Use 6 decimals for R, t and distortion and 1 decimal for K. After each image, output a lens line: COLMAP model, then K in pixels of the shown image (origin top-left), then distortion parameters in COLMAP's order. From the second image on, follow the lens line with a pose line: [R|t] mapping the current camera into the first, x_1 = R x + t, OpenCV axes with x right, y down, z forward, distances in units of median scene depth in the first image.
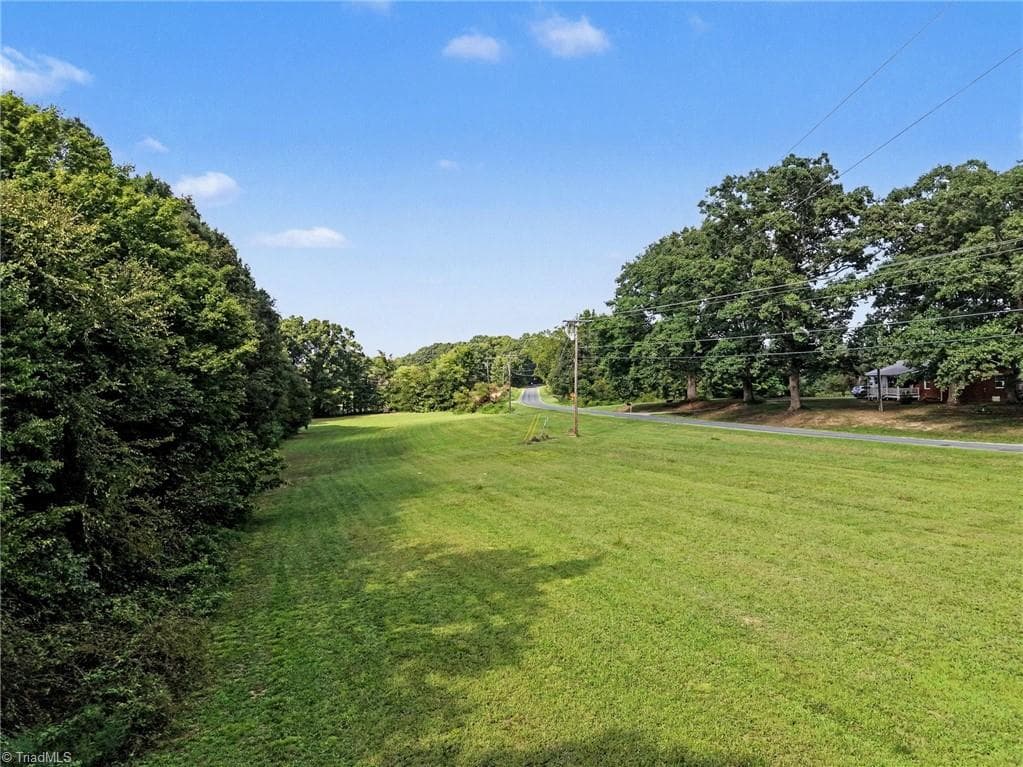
lens RADIAL K [[692.5, 0, 510.3], [0, 692.5, 374.6], [0, 0, 1]] dist [0.035622, -0.038458]
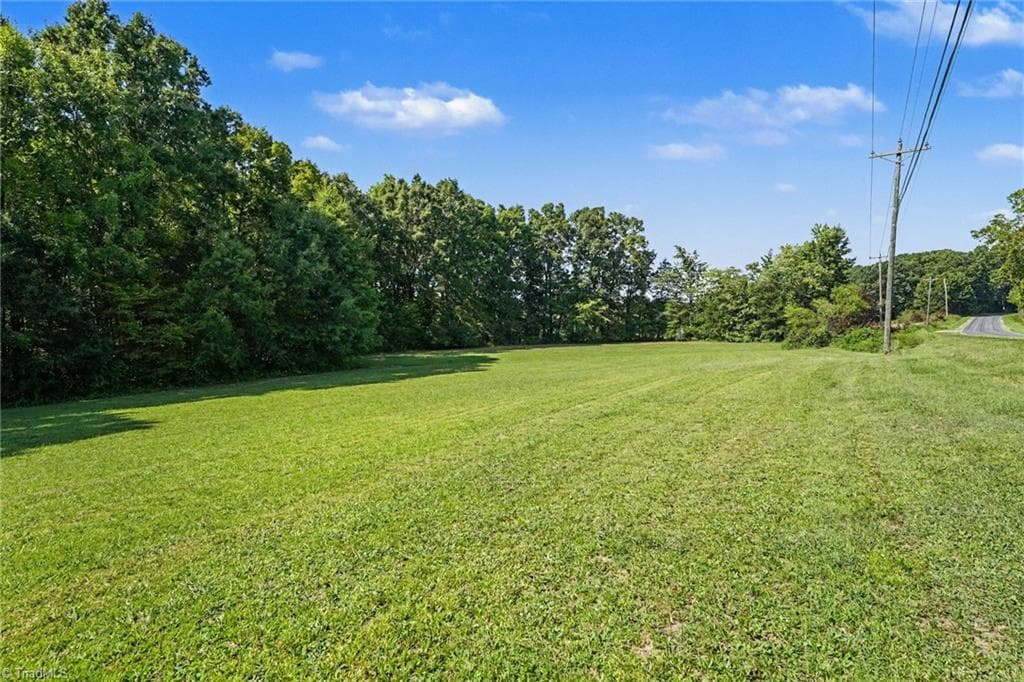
lens RADIAL K [[508.0, 0, 512.0], [0, 508.0, 341.0], [0, 0, 1]] dist [-0.000078, 0.000008]
pose [[0.752008, 0.039523, -0.657969, 0.015141], [-0.002614, 0.998372, 0.056982, 0.028514], [0.659149, -0.041131, 0.750886, 0.536634]]
